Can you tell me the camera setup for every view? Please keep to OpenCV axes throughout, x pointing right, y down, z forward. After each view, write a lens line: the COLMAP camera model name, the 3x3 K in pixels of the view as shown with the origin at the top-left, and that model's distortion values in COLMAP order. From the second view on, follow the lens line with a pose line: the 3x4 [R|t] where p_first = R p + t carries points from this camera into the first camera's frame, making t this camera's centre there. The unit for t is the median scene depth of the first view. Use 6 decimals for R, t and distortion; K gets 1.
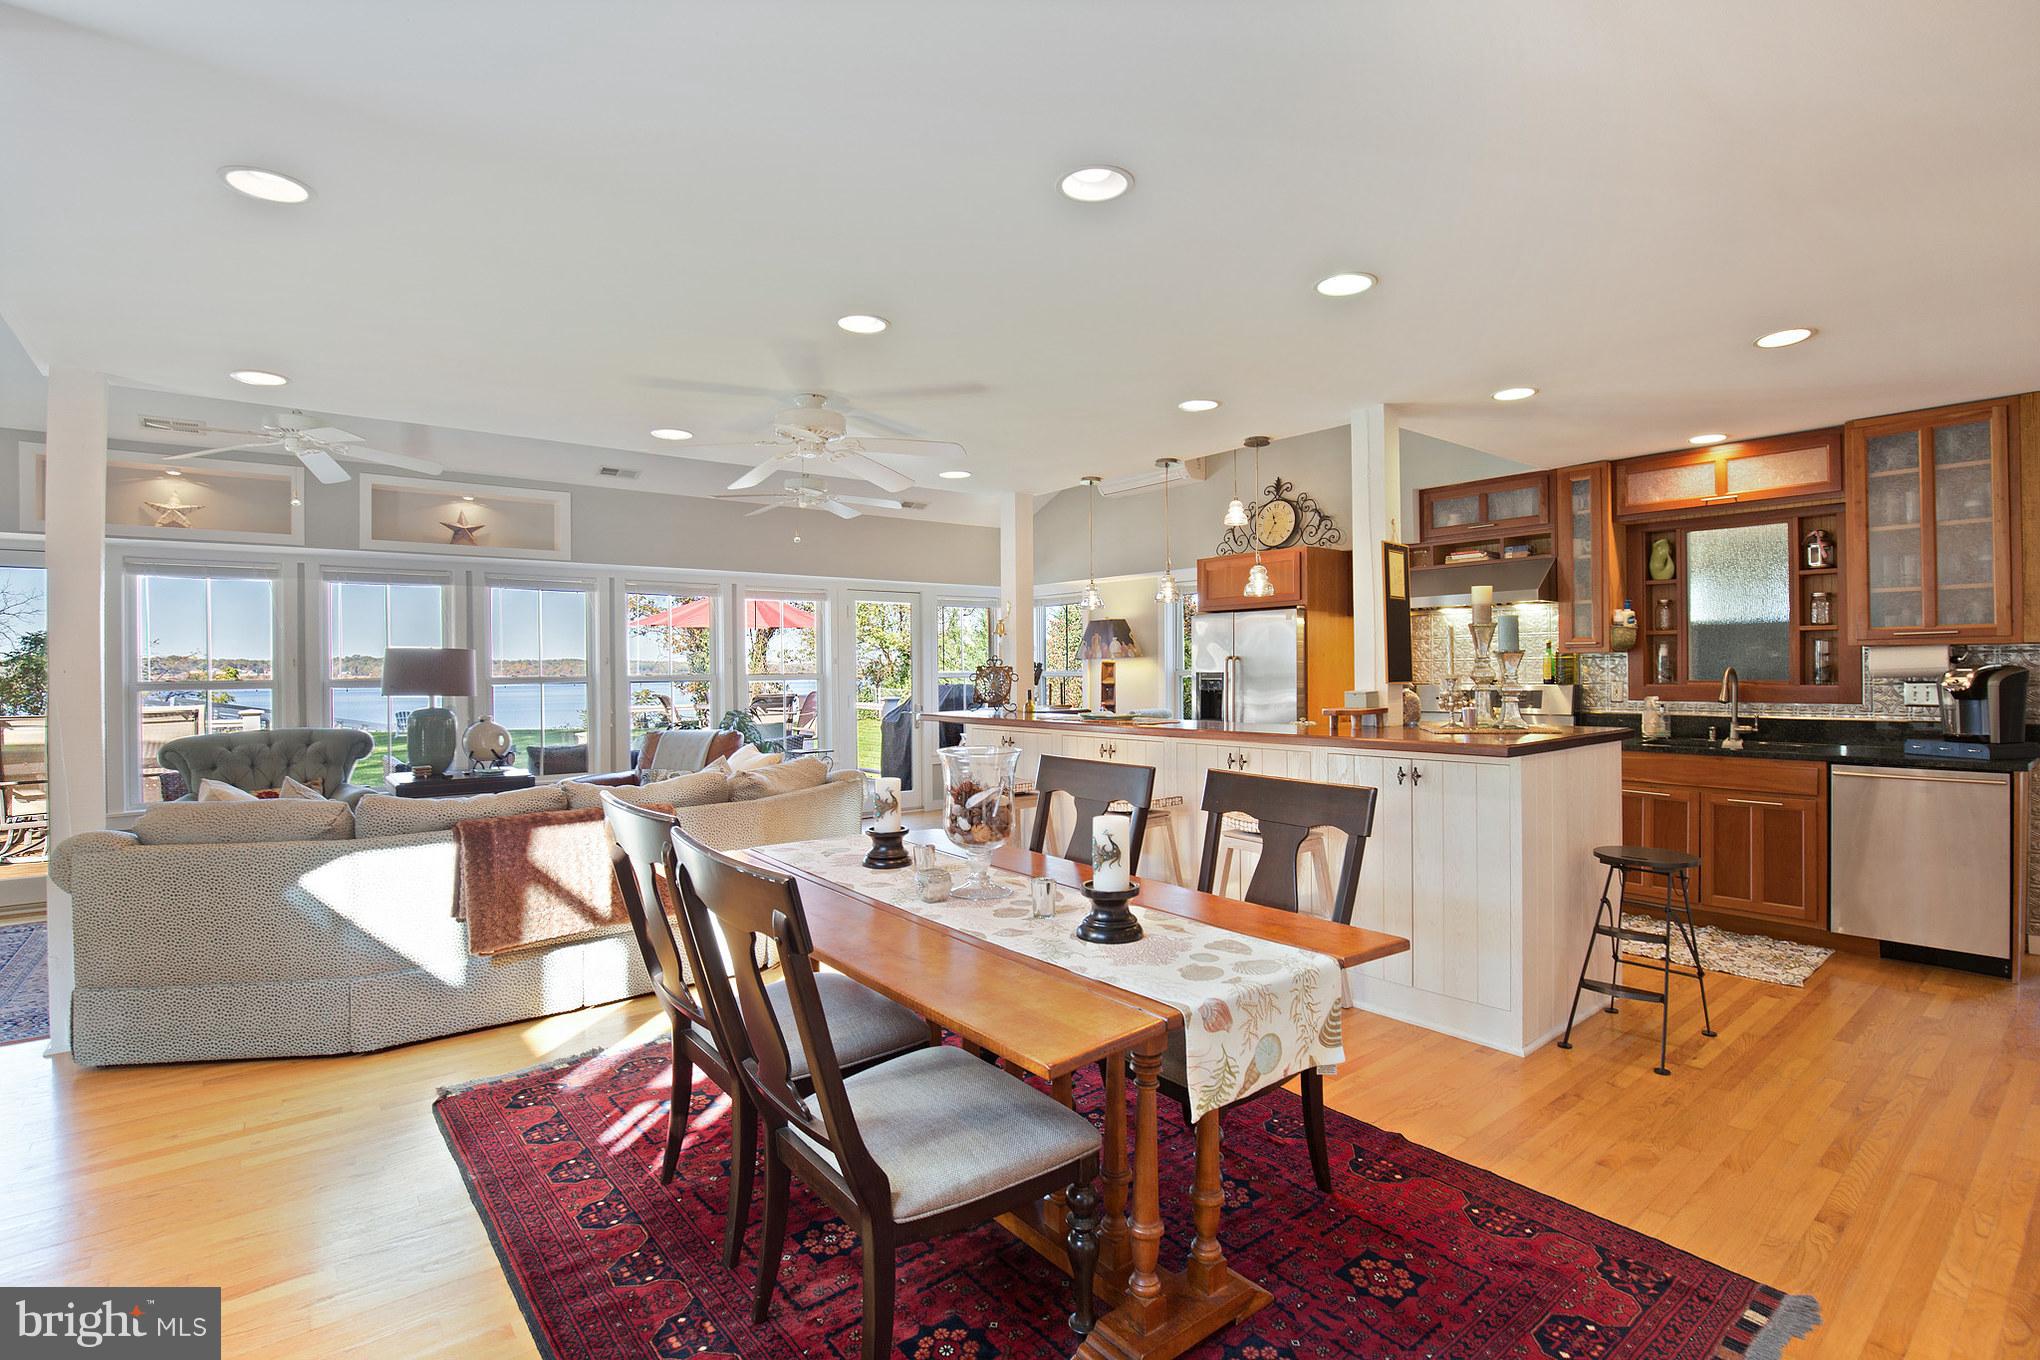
lens RADIAL K [[960.1, 0, 1019.2], [0, 960.1, 660.7], [0, 0, 1]] dist [0.000263, -0.000055]
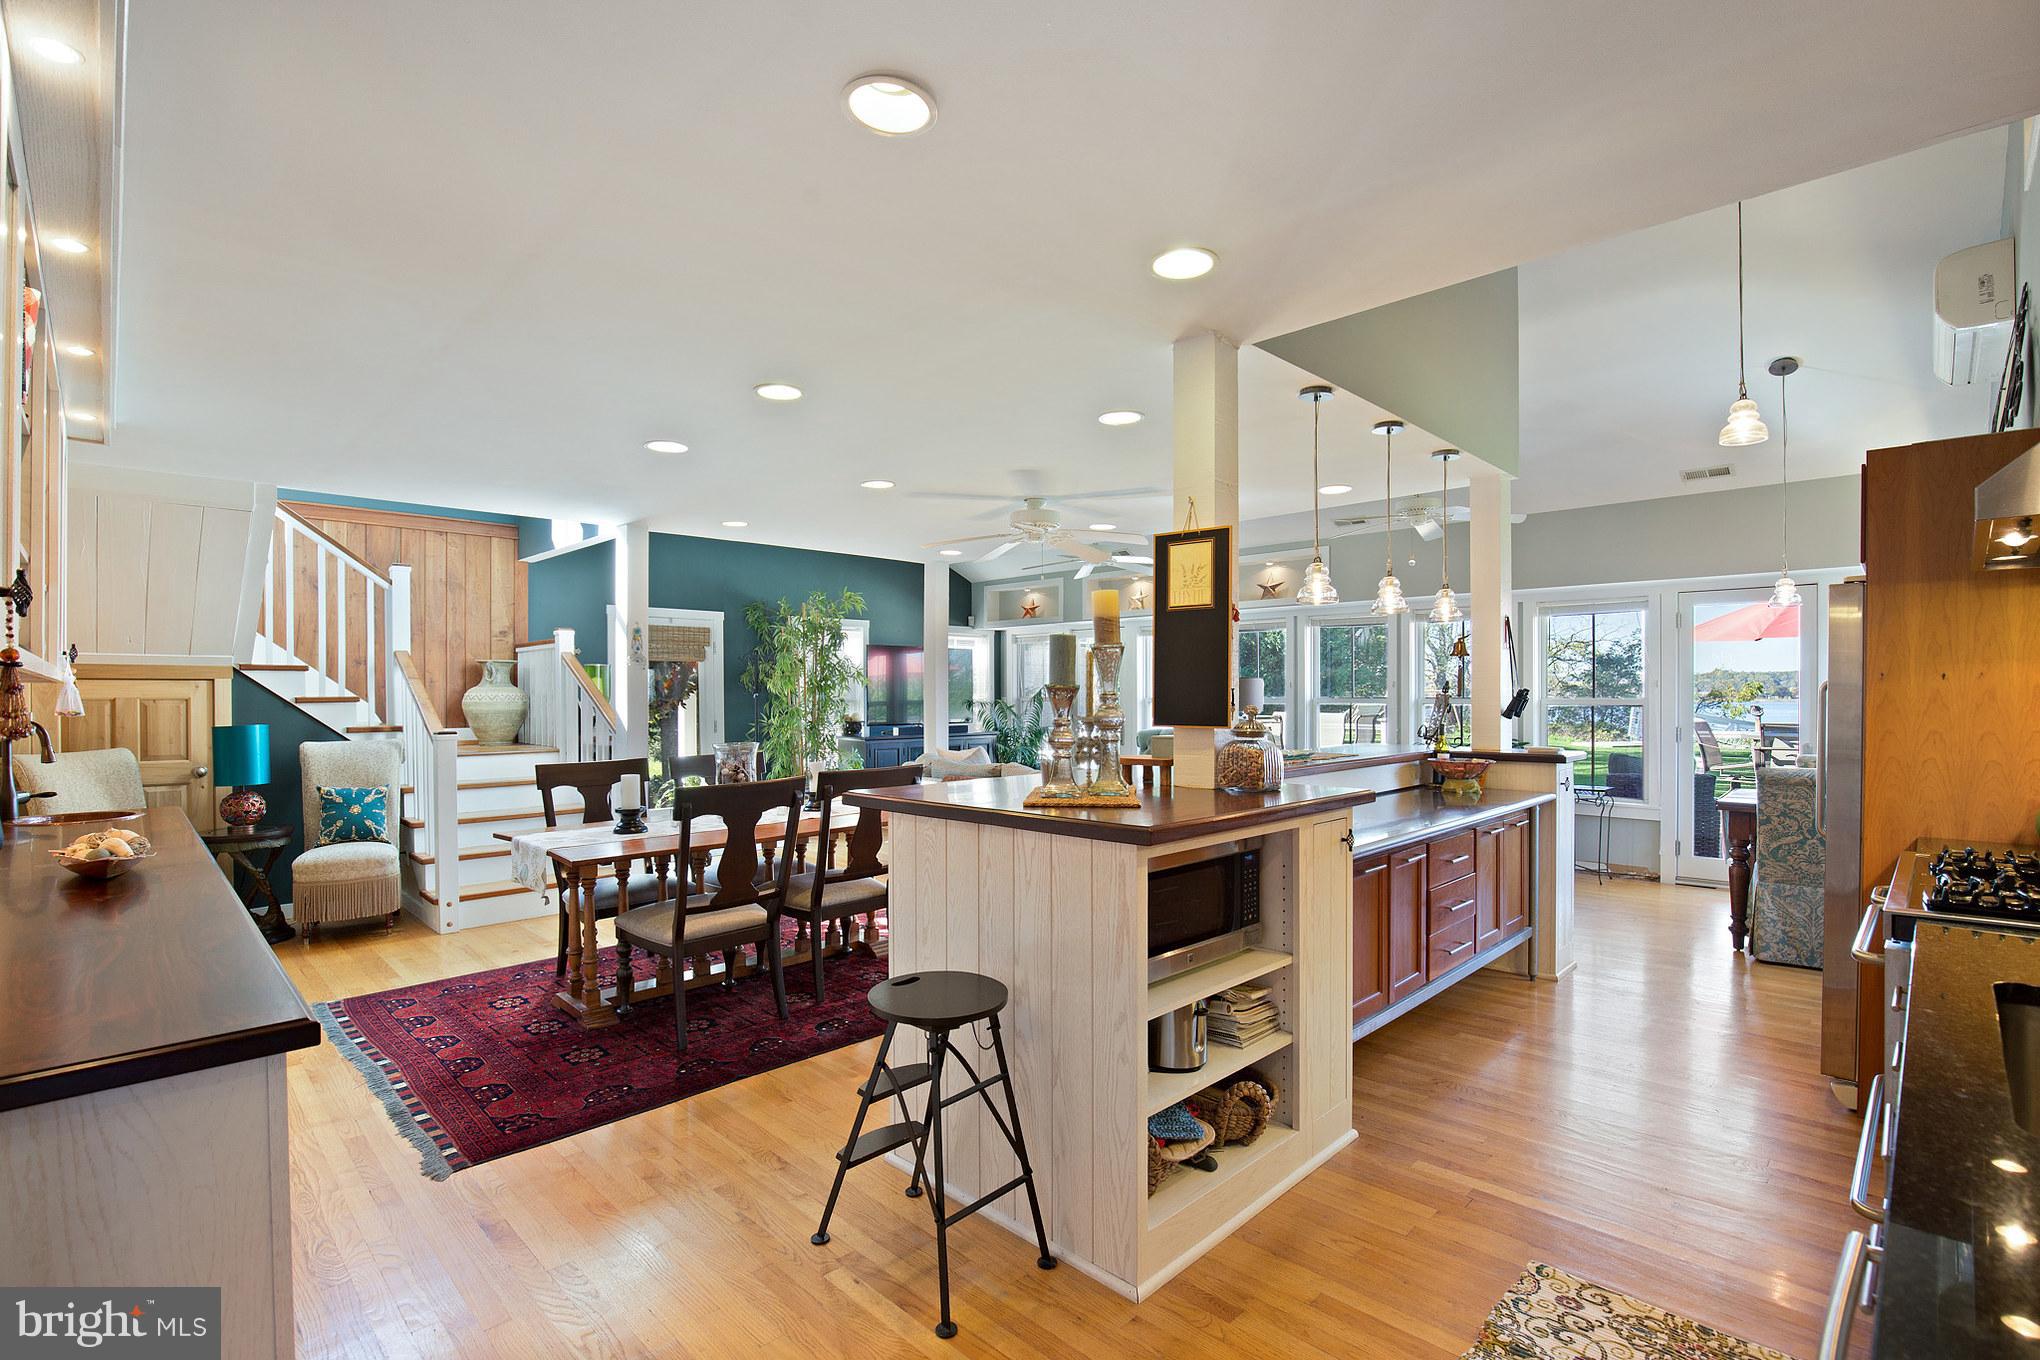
lens RADIAL K [[930.2, 0, 1026.7], [0, 930.2, 687.8], [0, 0, 1]] dist [0.000028, -0.000023]
pose [[0.106809, 0.008267, -0.994245, 1.069513], [0.003201, 0.999957, 0.008659, -0.012718], [0.994274, -0.004107, 0.106778, 0.817218]]
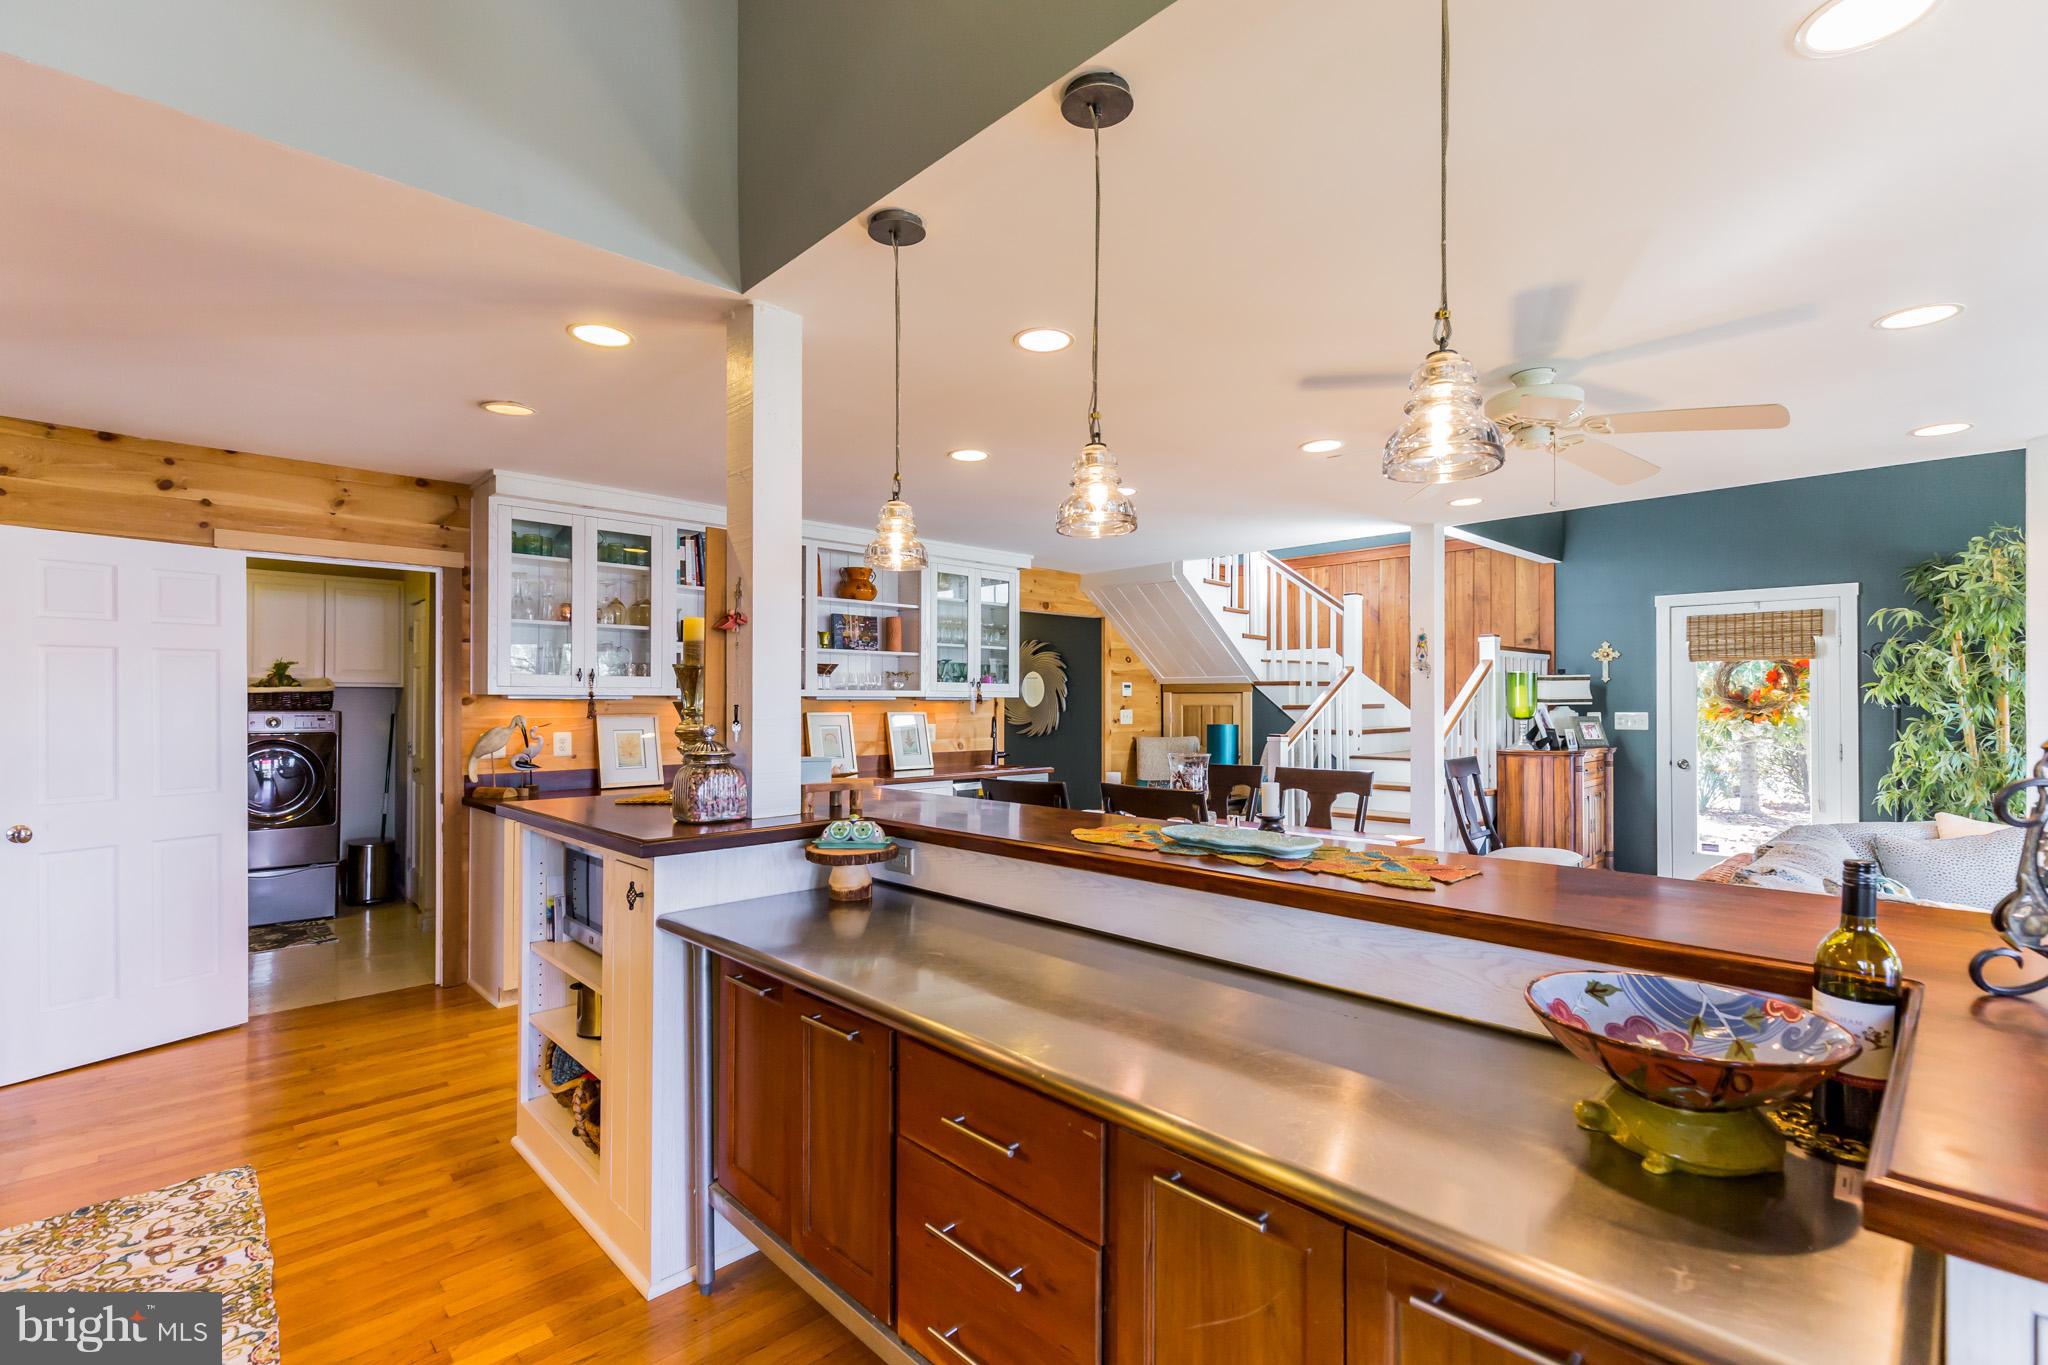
lens RADIAL K [[933.8, 0, 1030.7], [0, 933.8, 690.4], [0, 0, 1]] dist [0.000028, -0.000023]
pose [[-0.995734, 0.011099, -0.091605, 0.264920], [0.011850, 0.999900, -0.007659, -0.011162], [0.091510, -0.008712, -0.995766, 1.658148]]
